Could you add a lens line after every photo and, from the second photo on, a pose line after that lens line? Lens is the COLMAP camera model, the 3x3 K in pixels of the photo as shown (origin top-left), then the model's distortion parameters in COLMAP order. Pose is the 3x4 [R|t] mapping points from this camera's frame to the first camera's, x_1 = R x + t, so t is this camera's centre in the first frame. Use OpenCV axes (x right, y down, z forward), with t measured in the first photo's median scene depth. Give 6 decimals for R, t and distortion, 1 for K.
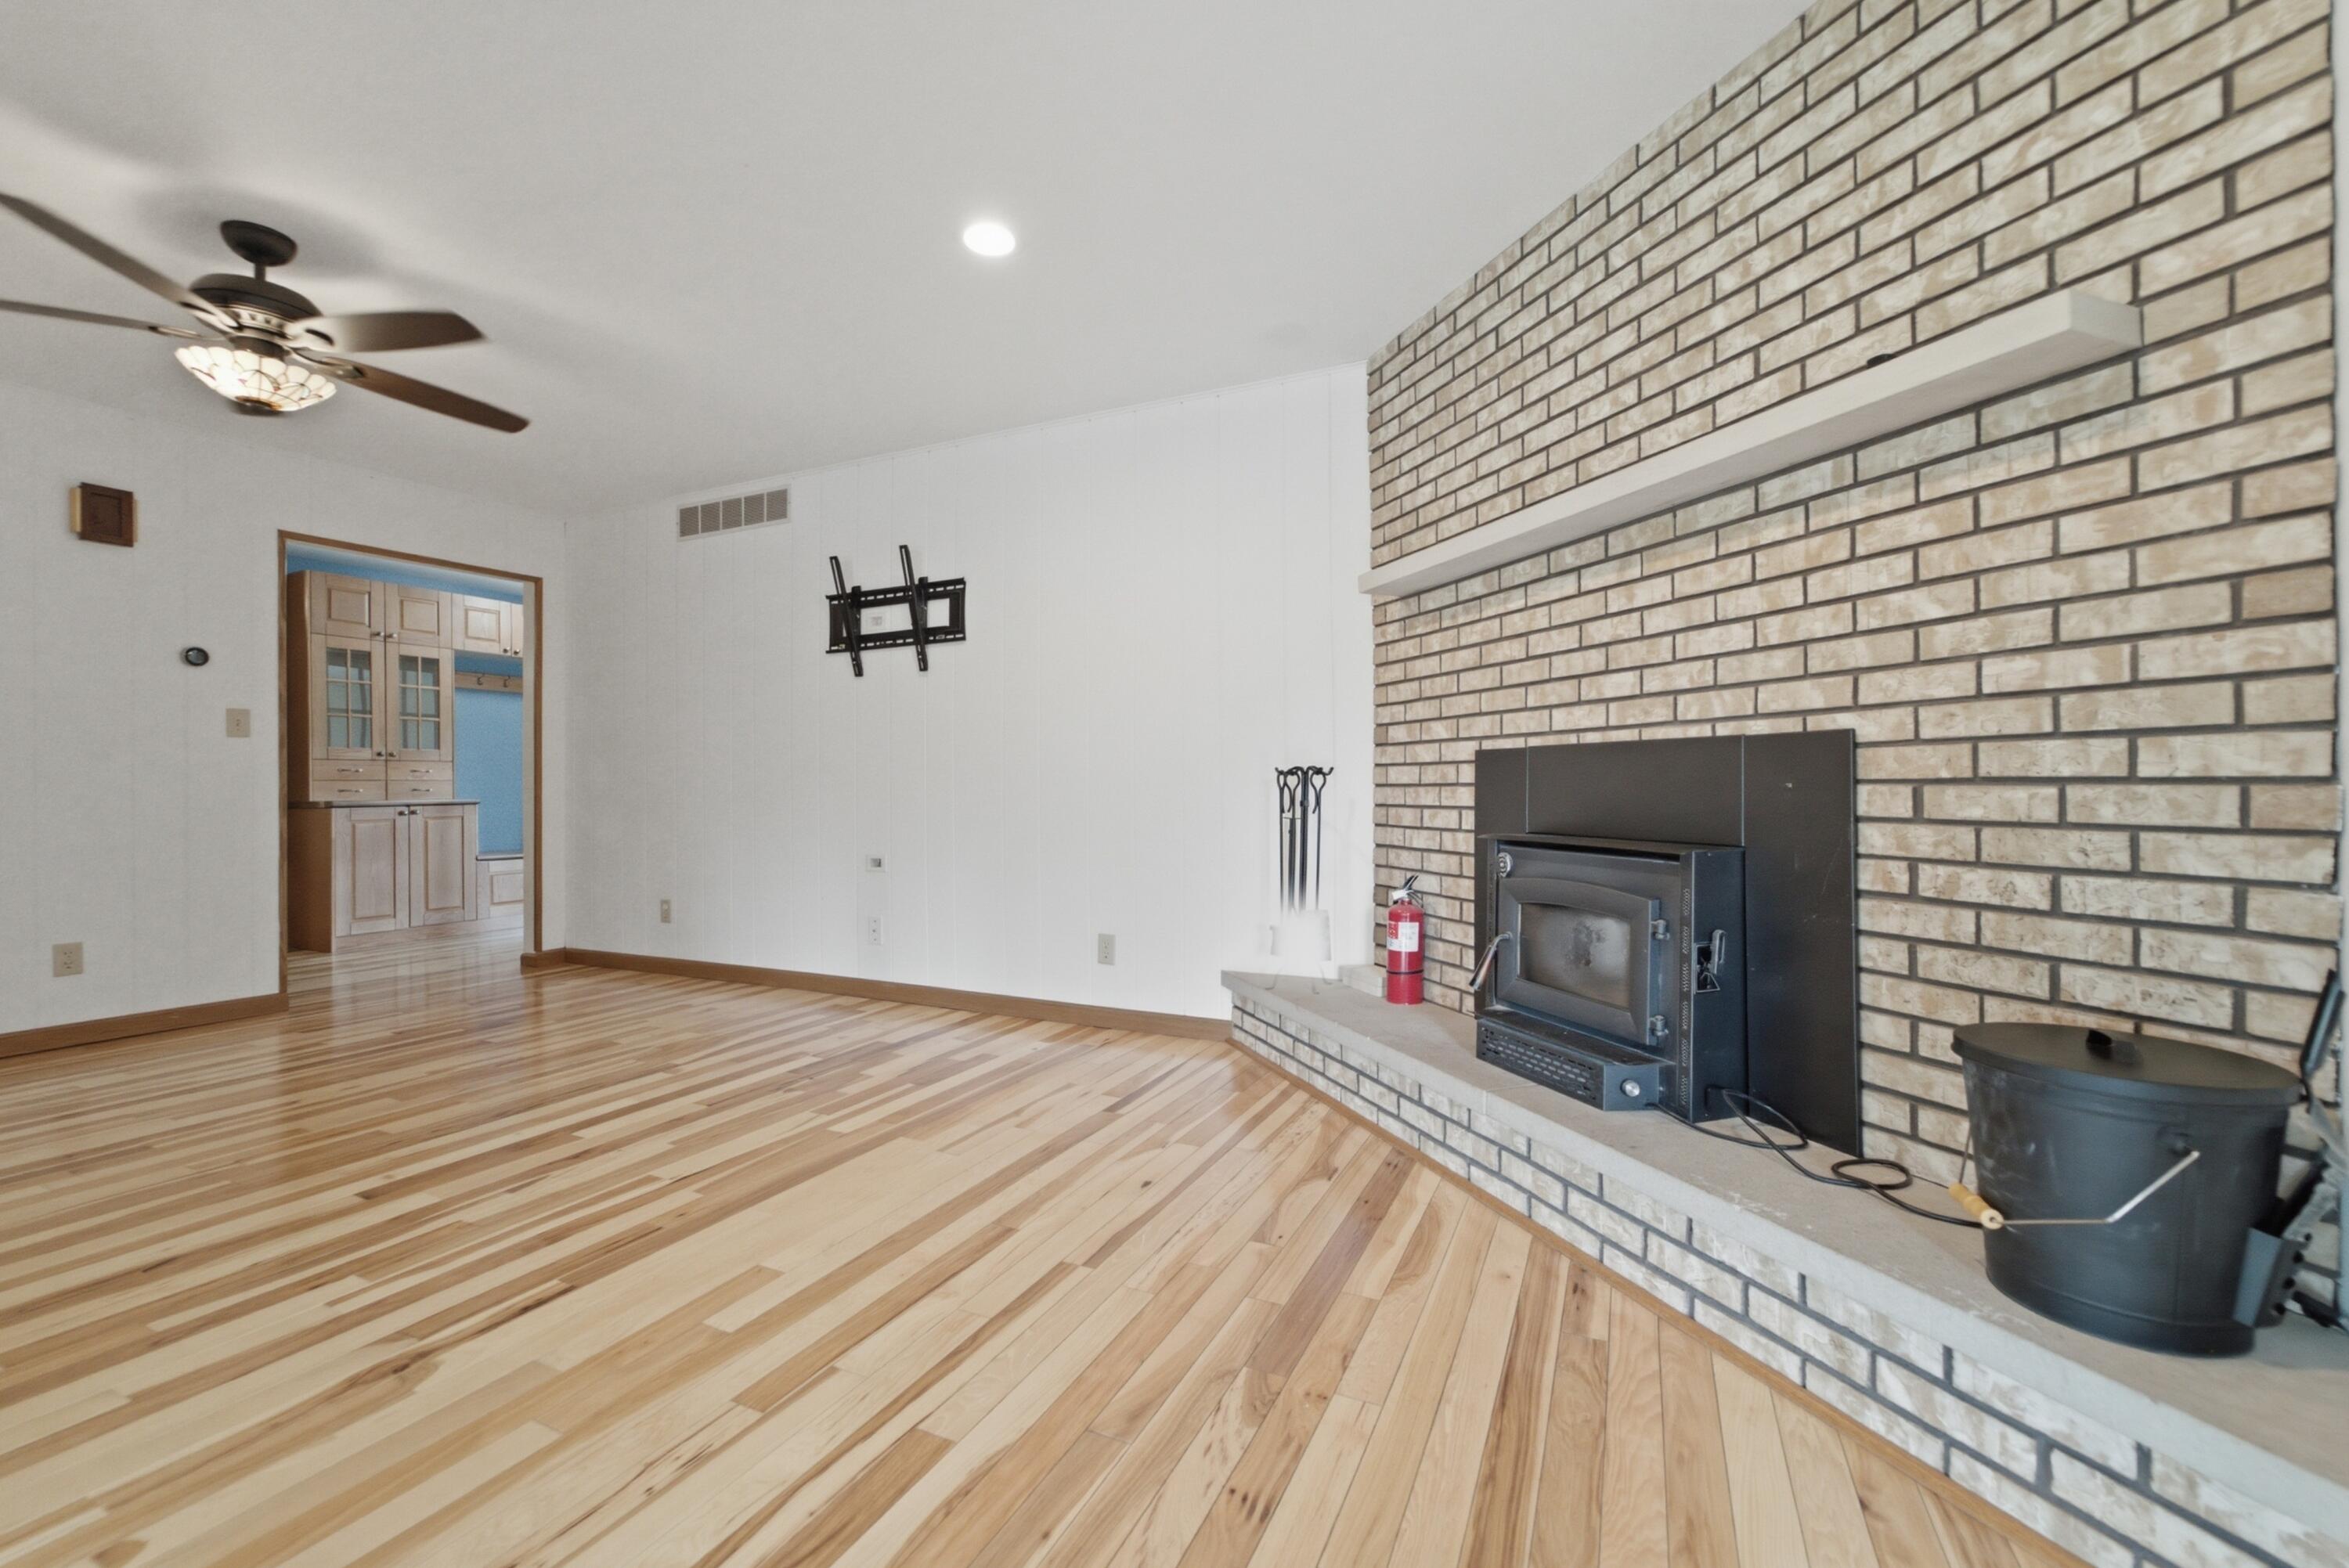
lens RADIAL K [[974.6, 0, 1190.0], [0, 974.6, 779.2], [0, 0, 1]] dist [-0.014797, 0.006677]
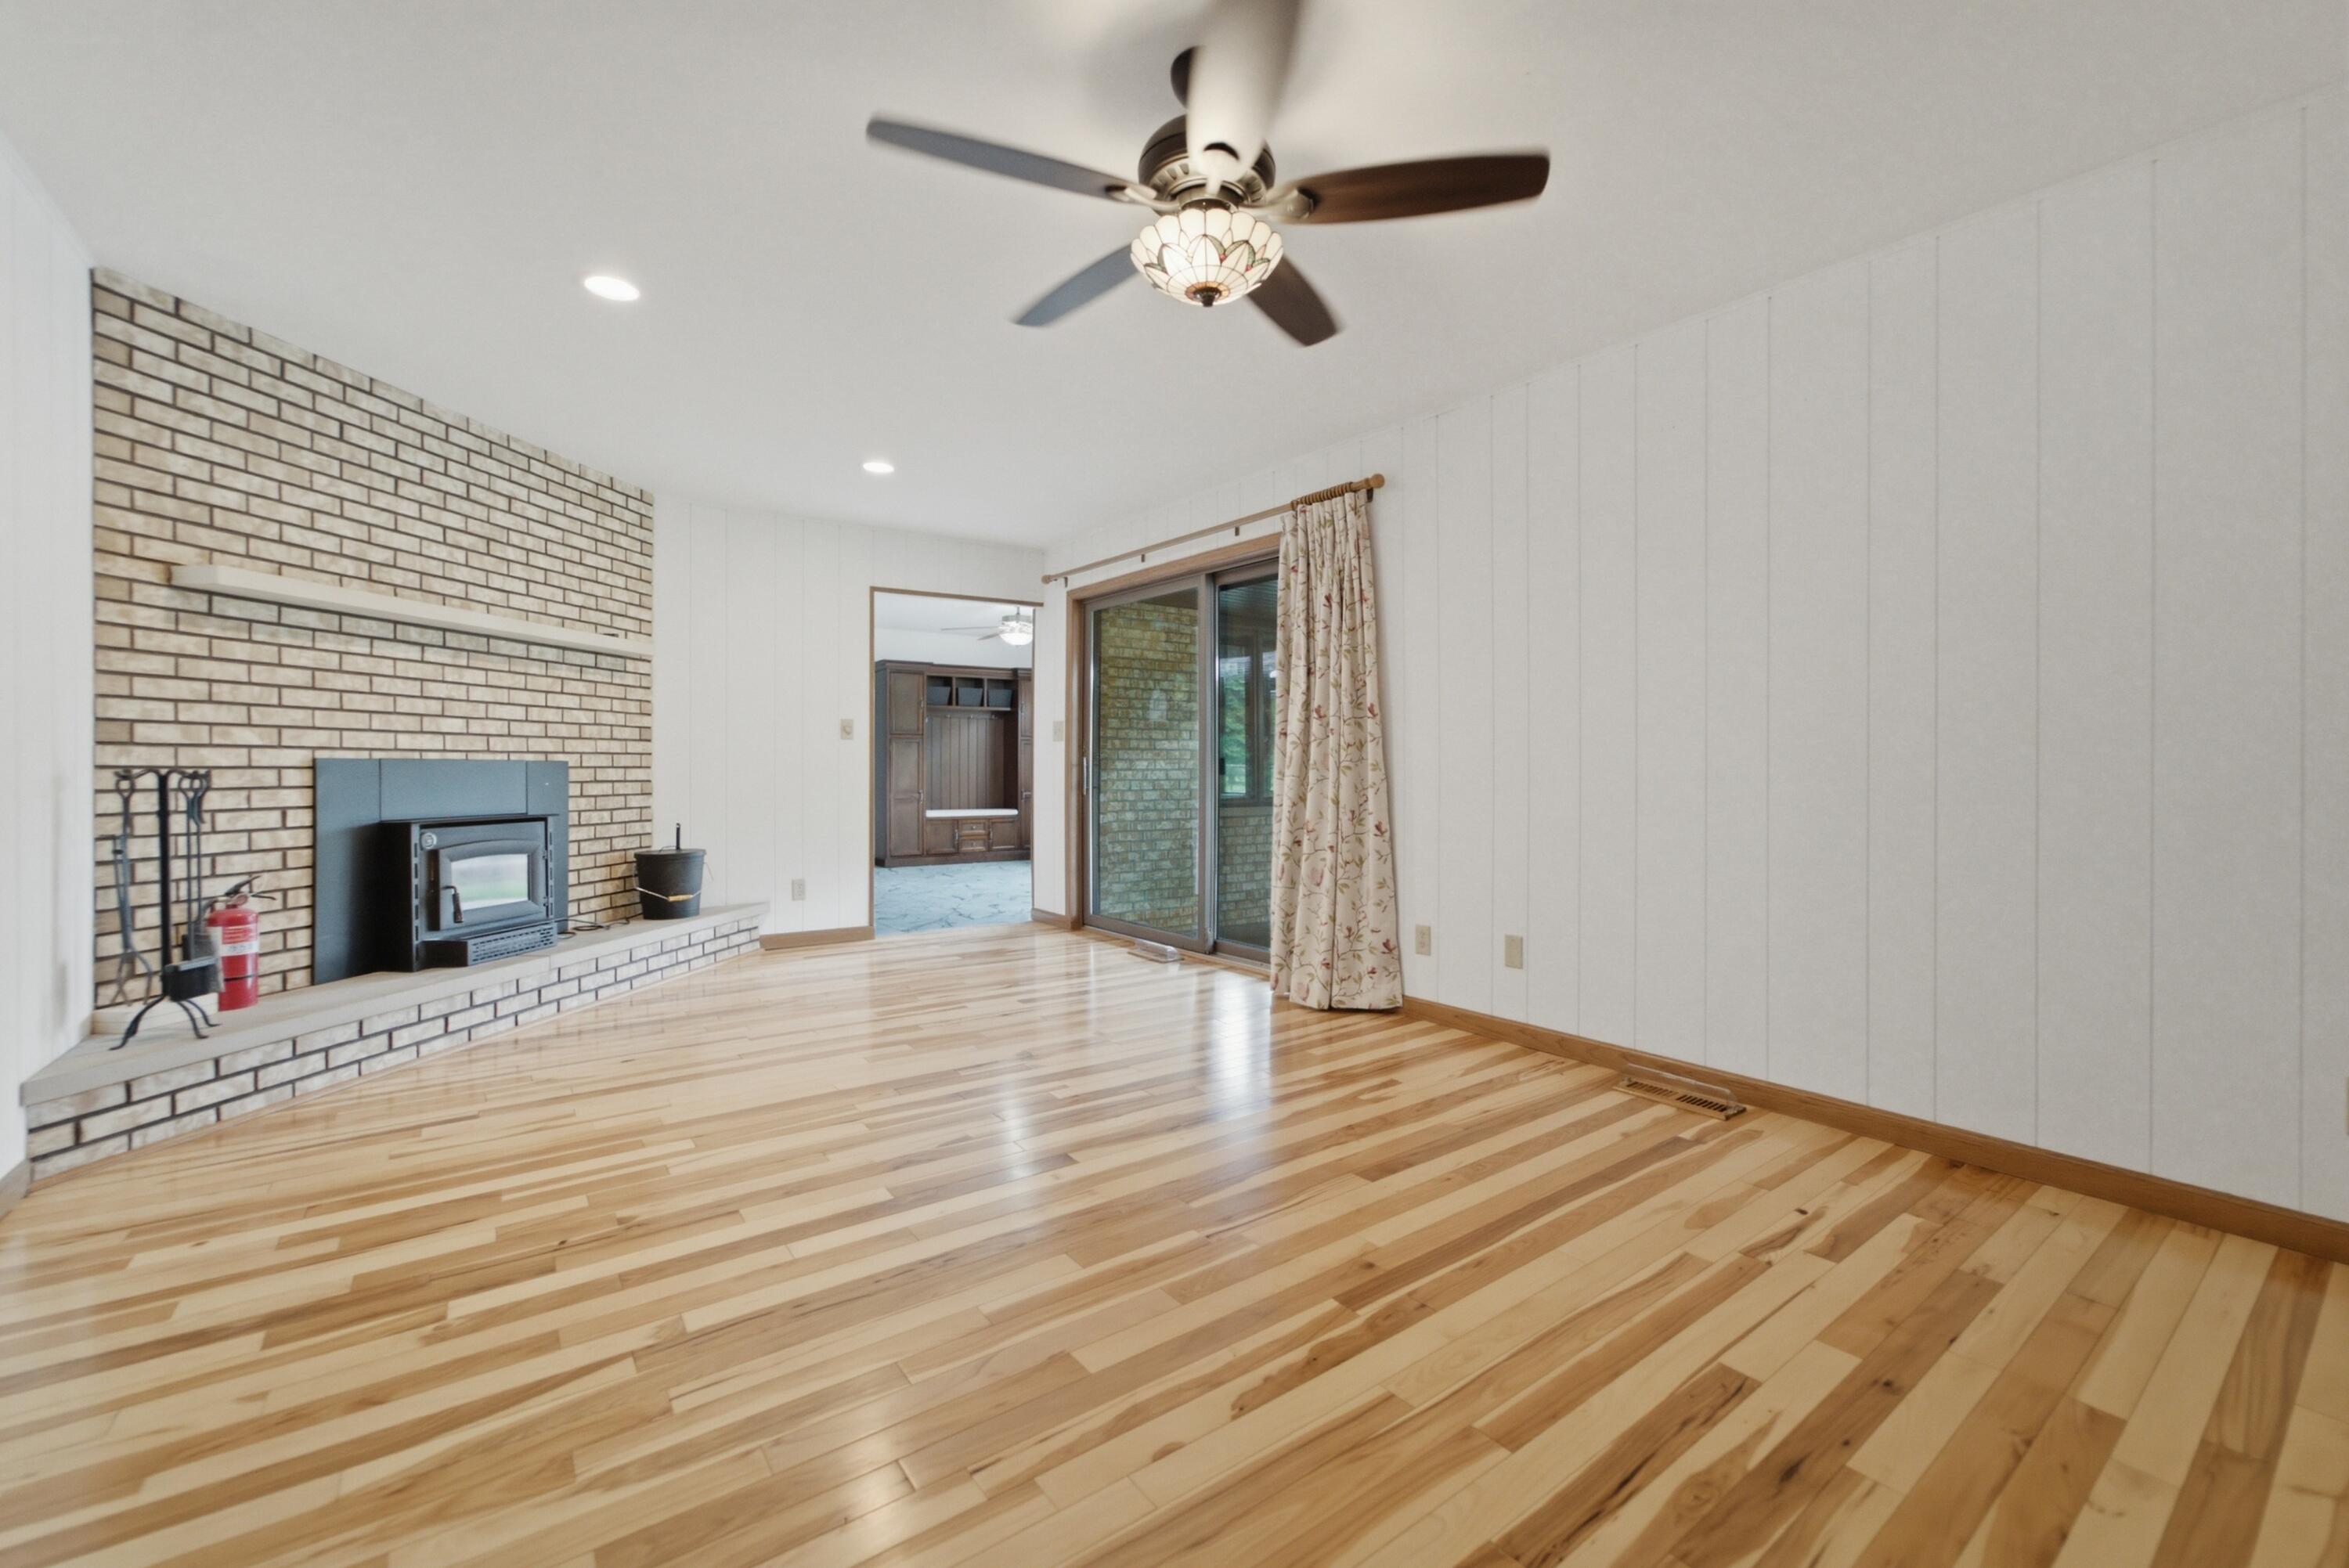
lens RADIAL K [[974.6, 0, 1177.5], [0, 974.6, 771.7], [0, 0, 1]] dist [-0.014797, 0.006677]
pose [[-0.879006, 0.002306, 0.476806, -1.359278], [-0.000181, 0.999987, -0.005170, -0.008633], [-0.476811, -0.004631, -0.878994, 1.751509]]
